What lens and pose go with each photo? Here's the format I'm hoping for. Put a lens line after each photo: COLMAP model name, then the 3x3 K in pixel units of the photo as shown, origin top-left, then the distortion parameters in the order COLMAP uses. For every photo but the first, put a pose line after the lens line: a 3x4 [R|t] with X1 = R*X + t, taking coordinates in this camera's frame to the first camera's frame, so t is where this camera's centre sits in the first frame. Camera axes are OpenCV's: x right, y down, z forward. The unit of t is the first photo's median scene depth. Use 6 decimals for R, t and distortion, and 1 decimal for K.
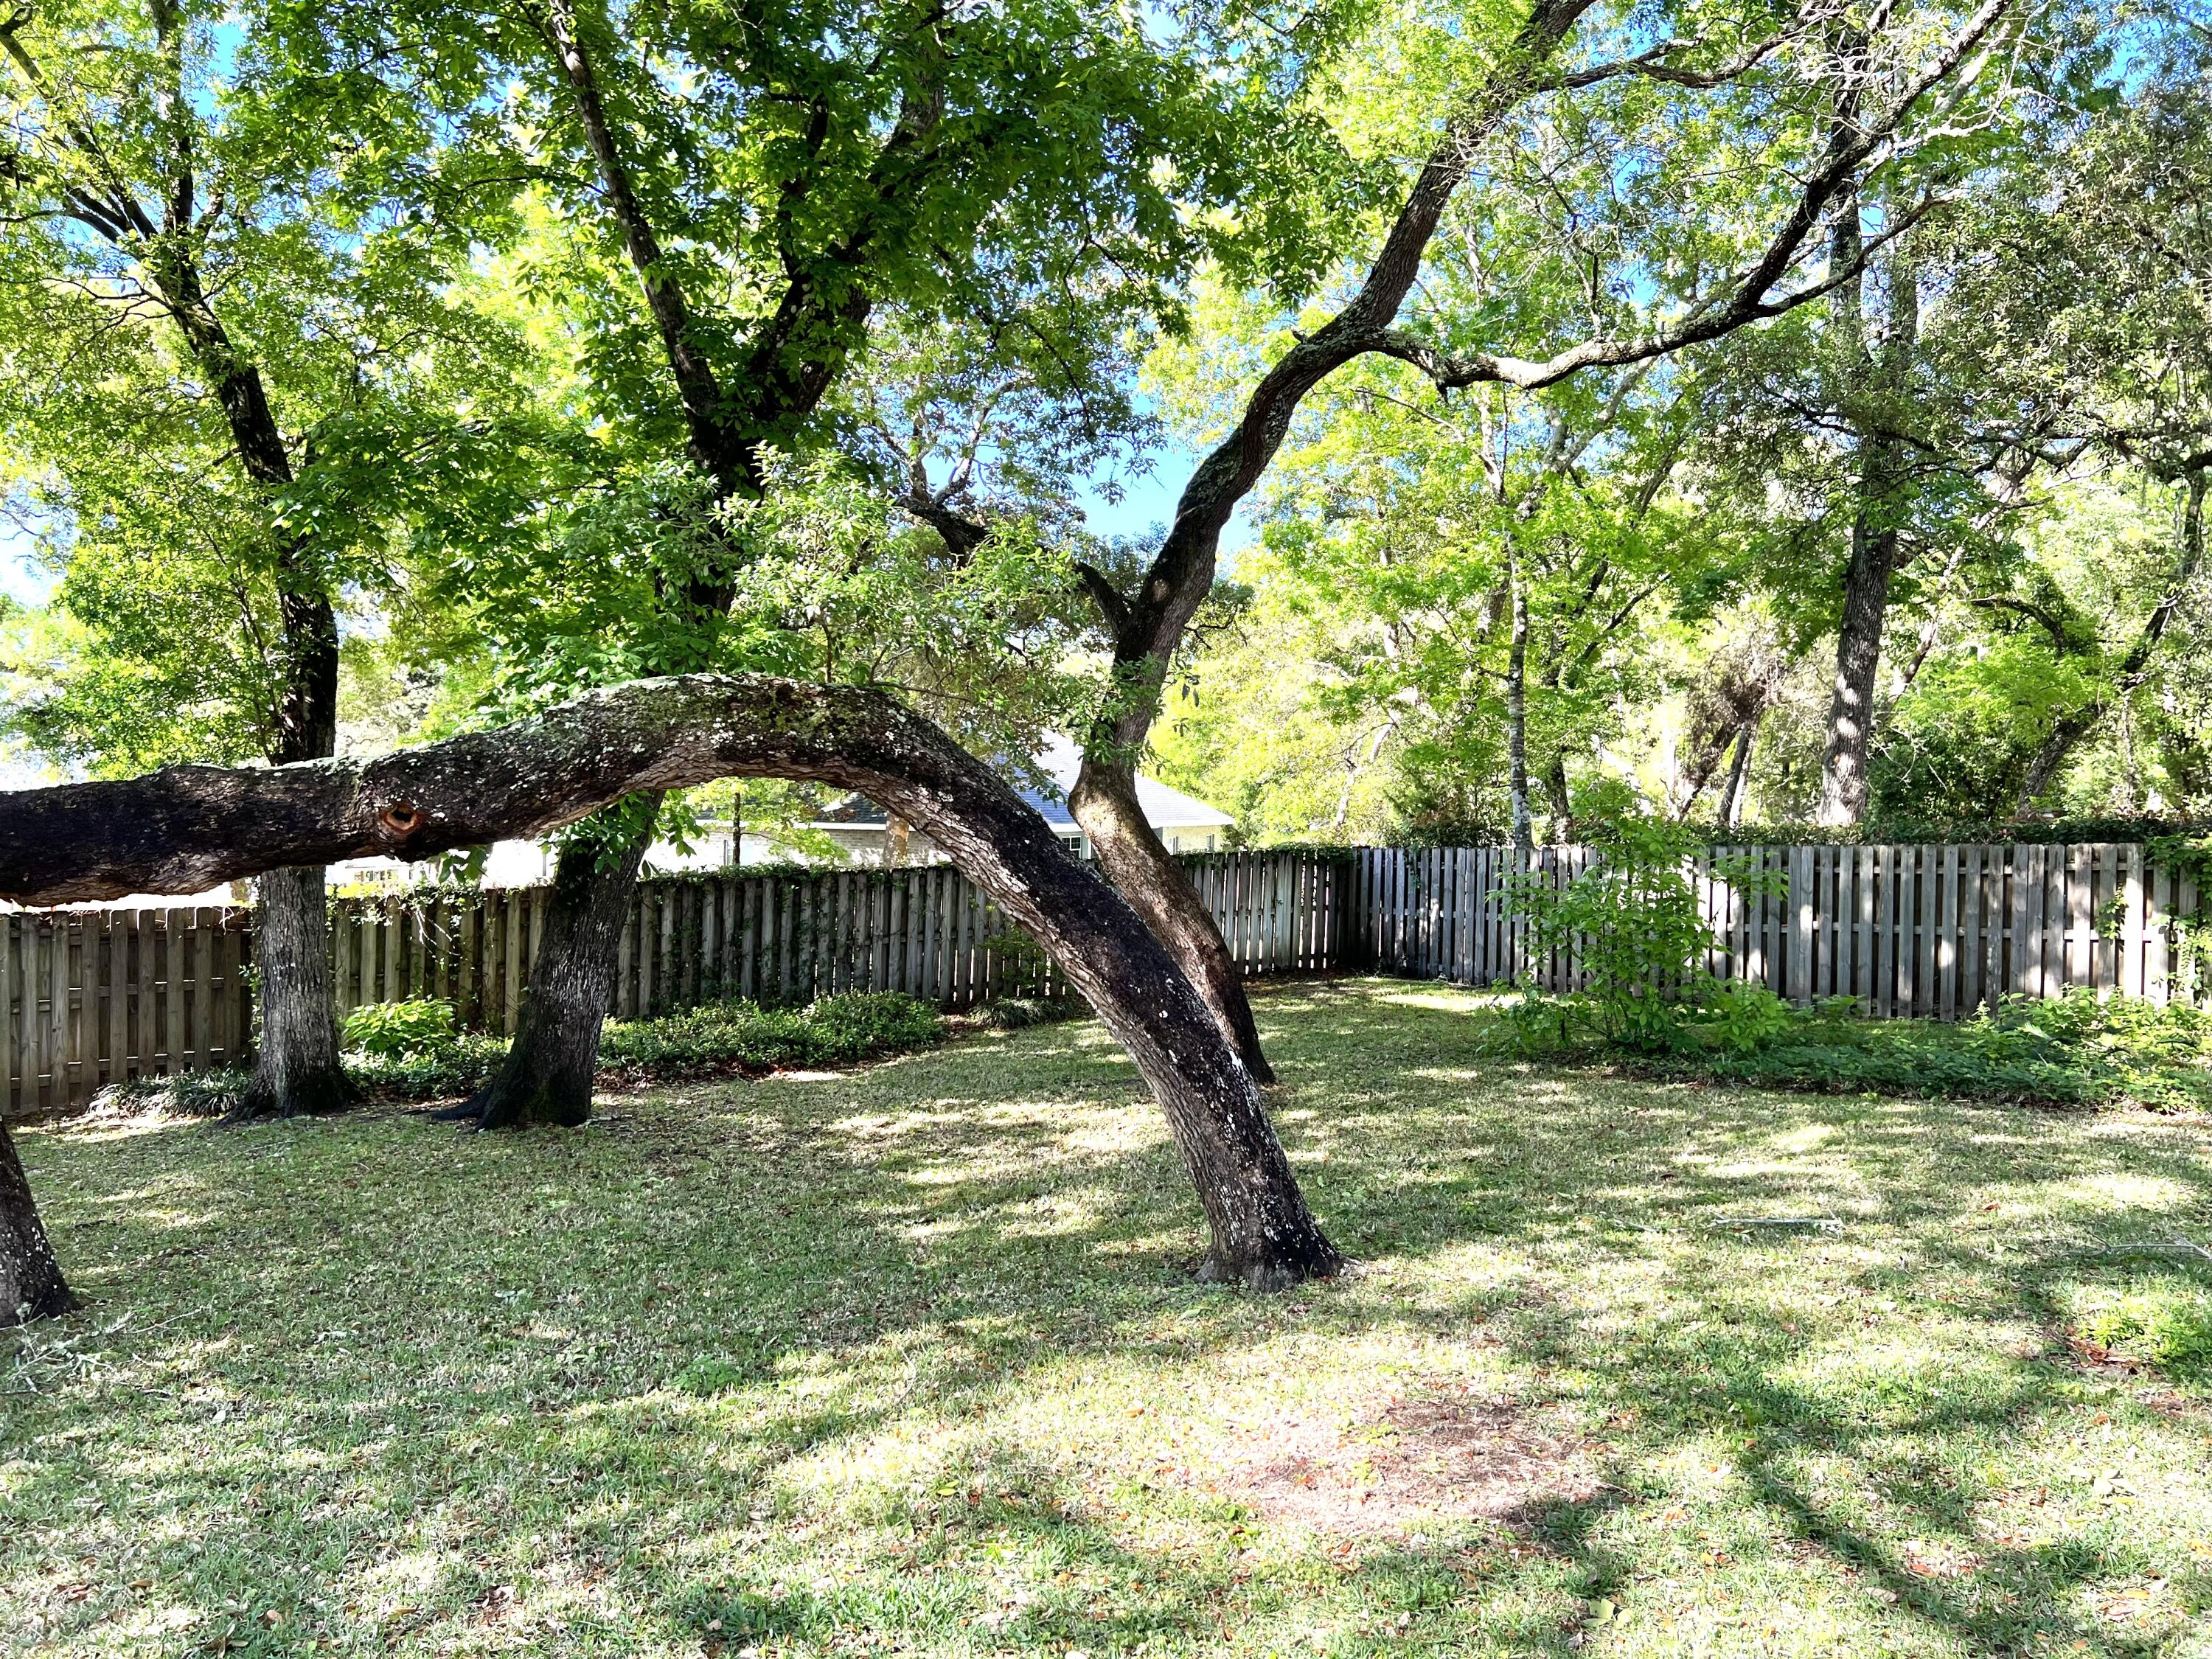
lens RADIAL K [[1671.2, 0, 1107.5], [0, 1671.2, 826.9], [0, 0, 1]] dist [0.031891, 0.002595]
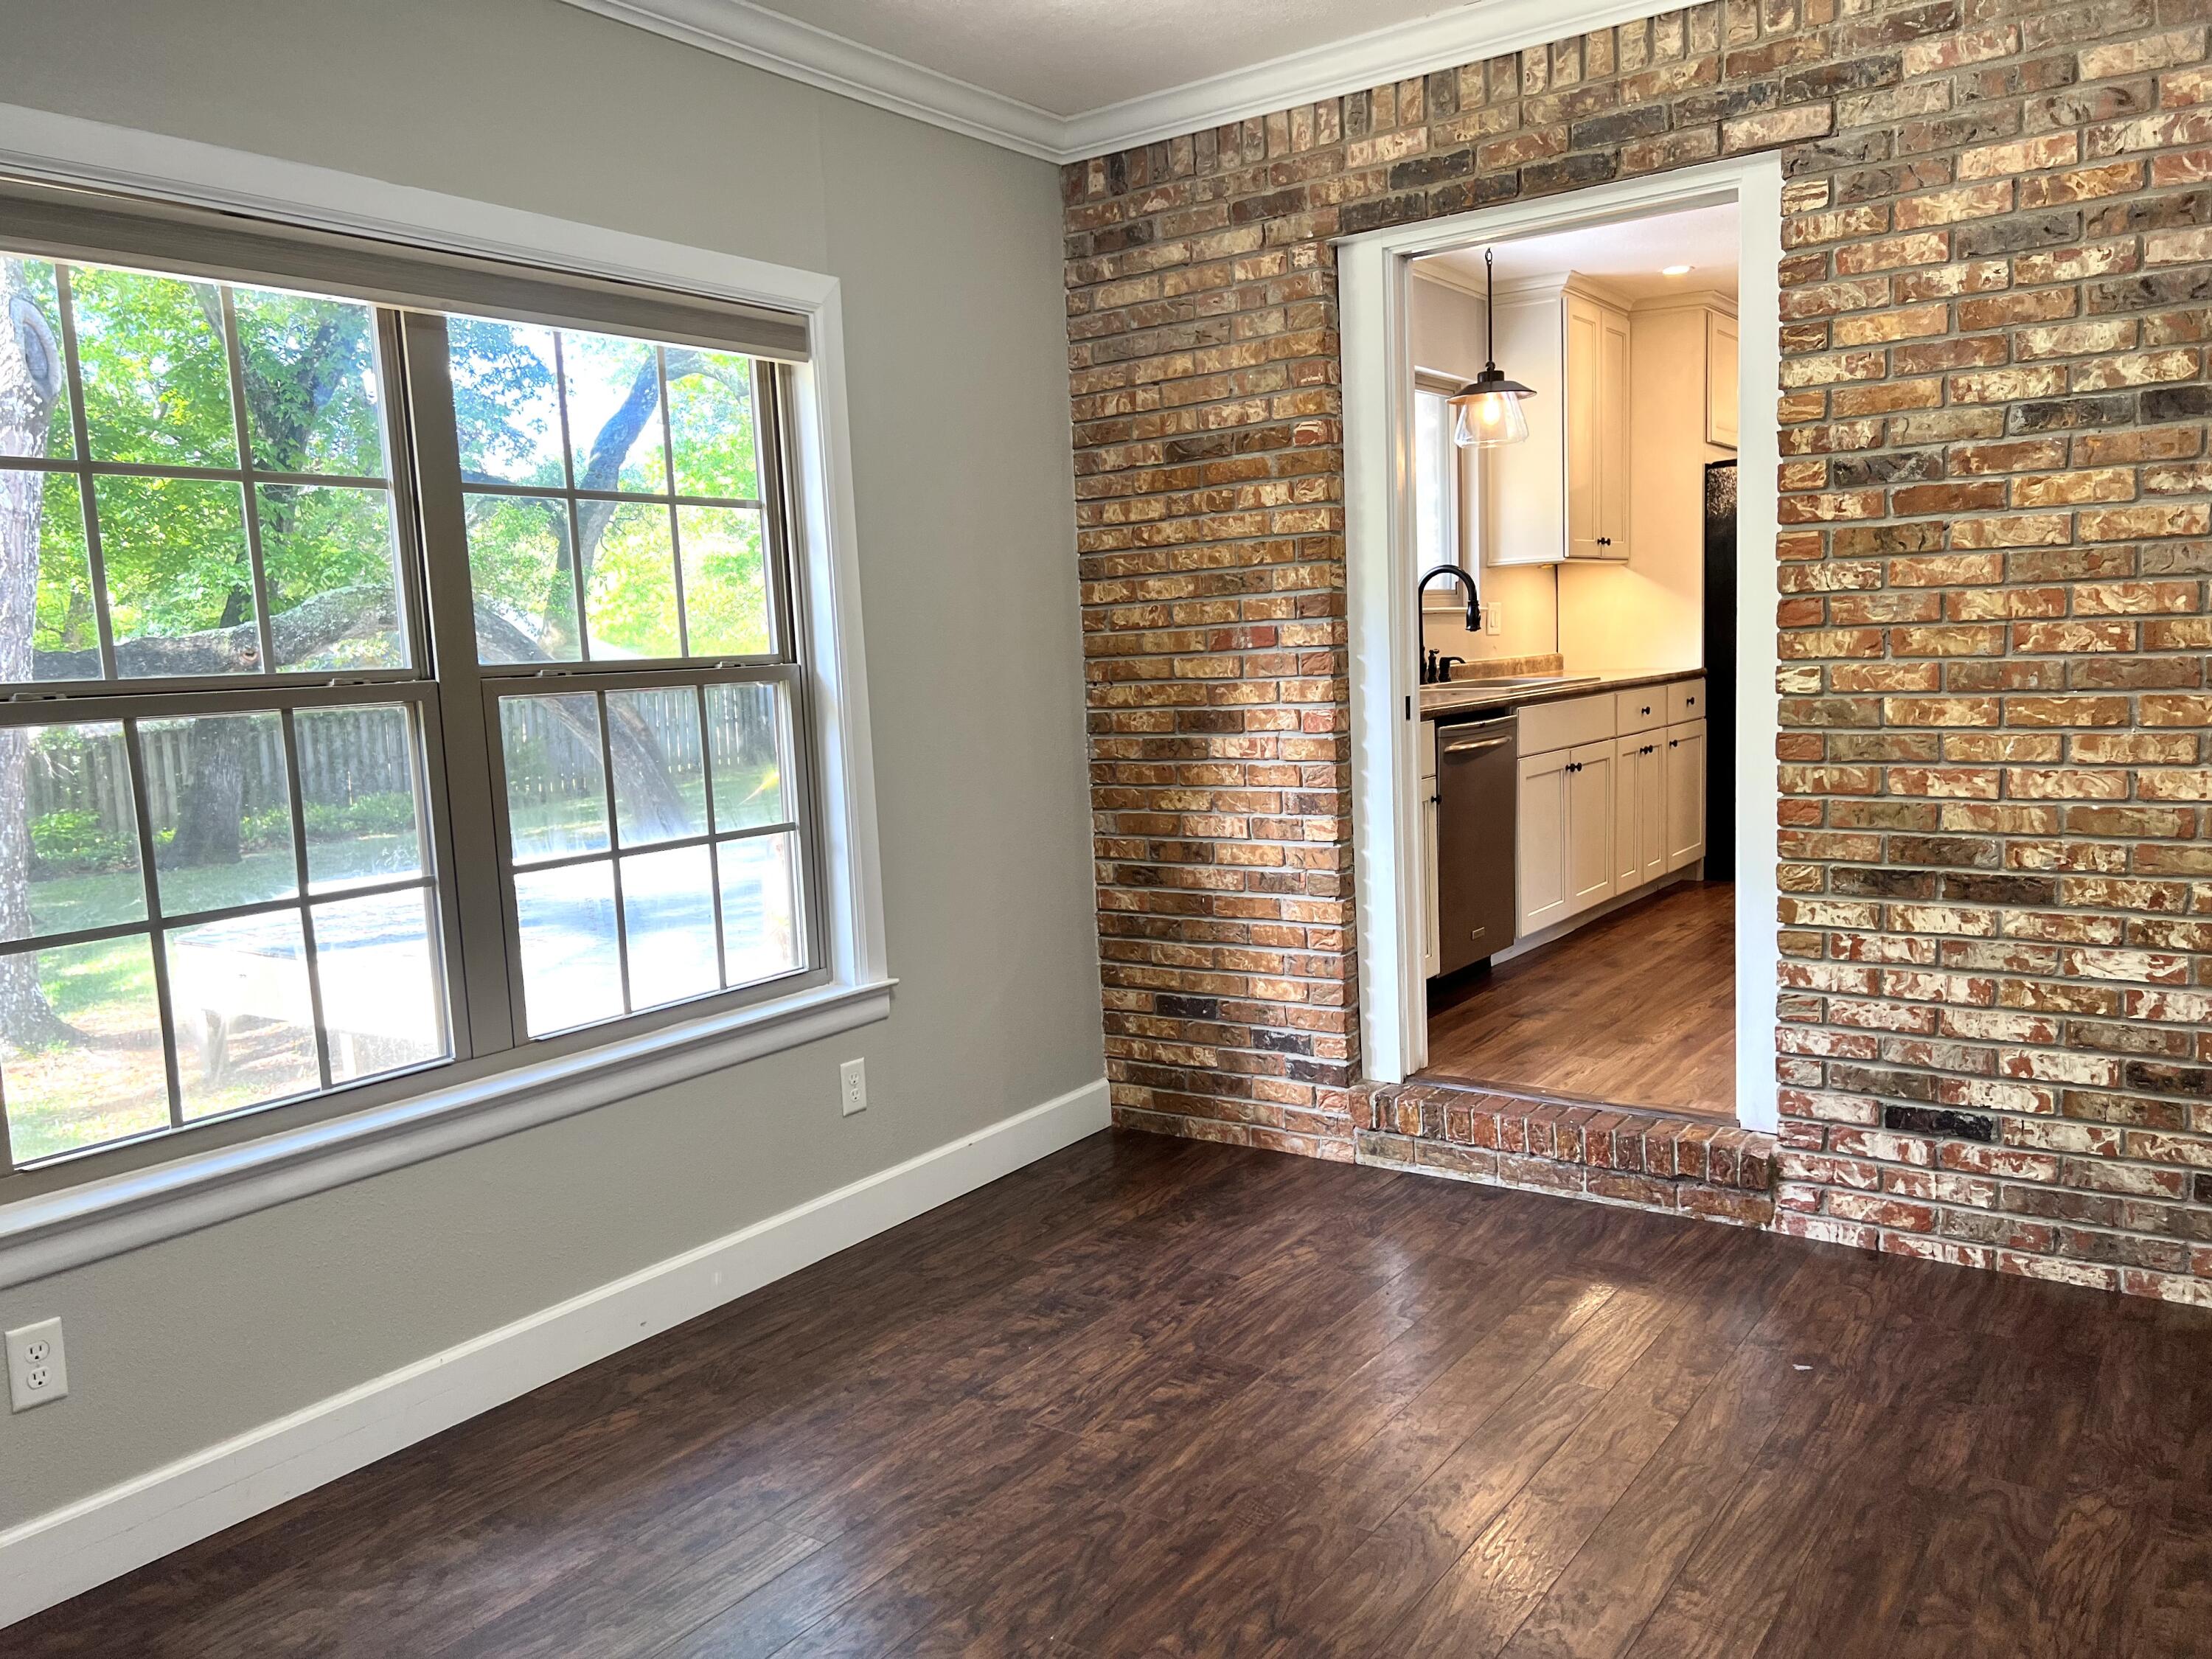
lens RADIAL K [[1671.2, 0, 1108.3], [0, 1671.2, 819.4], [0, 0, 1]] dist [0.031891, 0.002595]
pose [[0.946442, -0.093384, 0.309076, -0.013278], [0.067569, 0.993350, 0.093221, 0.027967], [-0.315726, -0.067344, 0.946458, -0.531821]]
